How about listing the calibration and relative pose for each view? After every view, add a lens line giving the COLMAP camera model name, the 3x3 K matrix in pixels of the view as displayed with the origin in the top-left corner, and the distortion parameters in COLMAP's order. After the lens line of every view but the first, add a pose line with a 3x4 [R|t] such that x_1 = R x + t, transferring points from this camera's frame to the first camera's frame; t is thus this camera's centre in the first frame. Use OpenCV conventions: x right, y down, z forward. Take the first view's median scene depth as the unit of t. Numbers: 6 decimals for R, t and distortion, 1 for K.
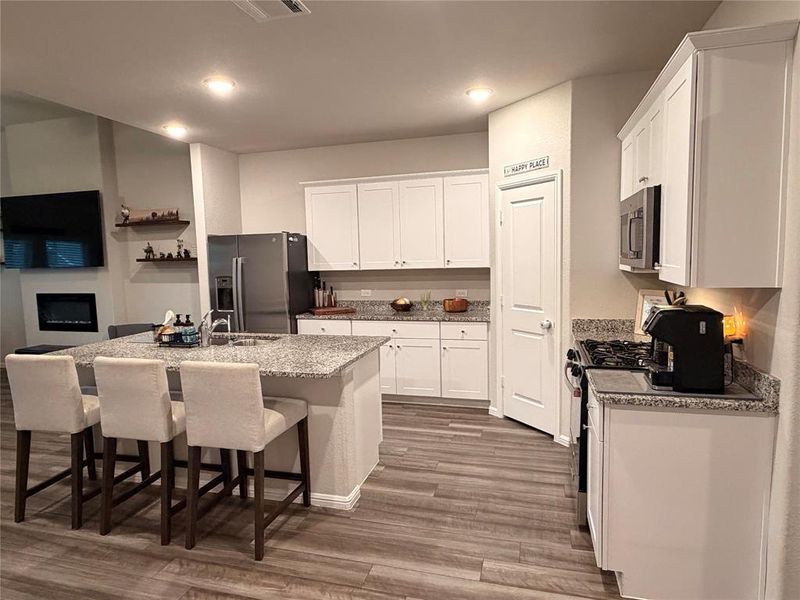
lens RADIAL K [[503.3, 0, 411.0], [0, 503.3, 300.2], [0, 0, 1]] dist [-0.001997, 0.007449]
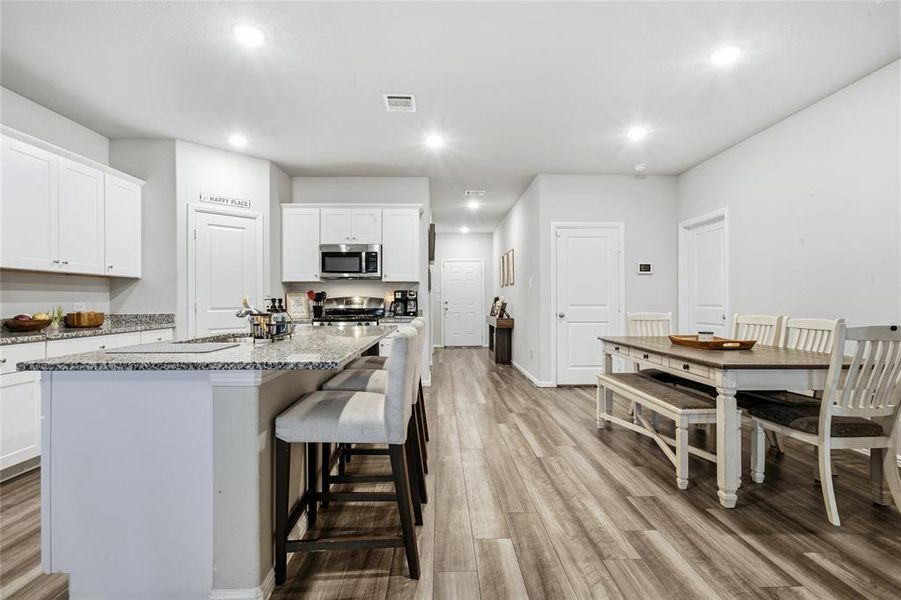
lens RADIAL K [[429.3, 0, 458.4], [0, 429.3, 296.7], [0, 0, 1]] dist [0.000287, -0.000466]
pose [[-0.315982, 0.034310, 0.948144, -0.982022], [0.104566, 0.994517, -0.001141, 0.046392], [-0.942985, 0.098783, -0.317838, 0.783122]]
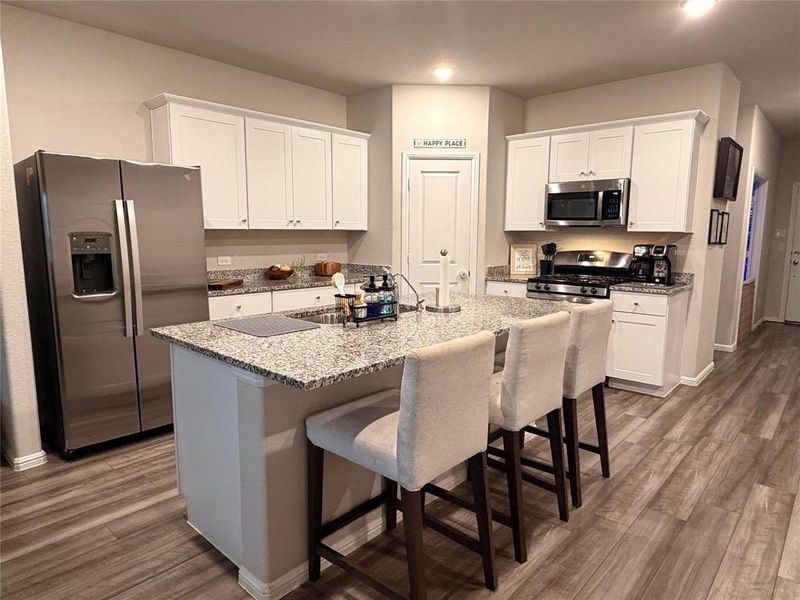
lens RADIAL K [[503.3, 0, 401.5], [0, 503.3, 300.7], [0, 0, 1]] dist [-0.001997, 0.007449]
pose [[0.431732, -0.093674, 0.897124, -0.882828], [0.067435, 0.995161, 0.071458, 0.013247], [-0.899477, 0.029646, 0.435960, 0.555861]]
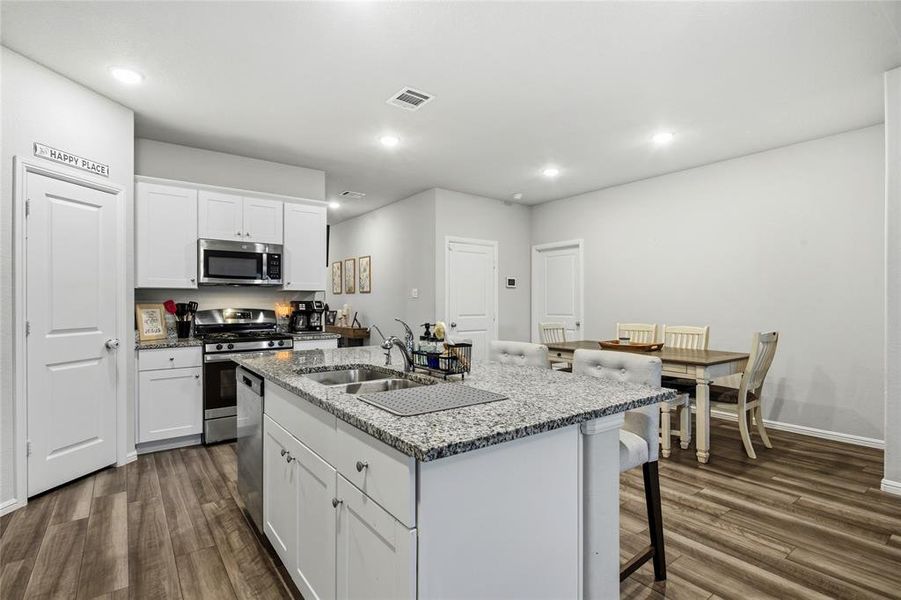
lens RADIAL K [[429.3, 0, 457.8], [0, 429.3, 310.0], [0, 0, 1]] dist [0.000287, -0.000466]
pose [[-0.796662, 0.017192, 0.604181, -0.678459], [0.080226, 0.993759, 0.077506, -0.023288], [-0.599077, 0.110218, -0.793069, 1.171095]]
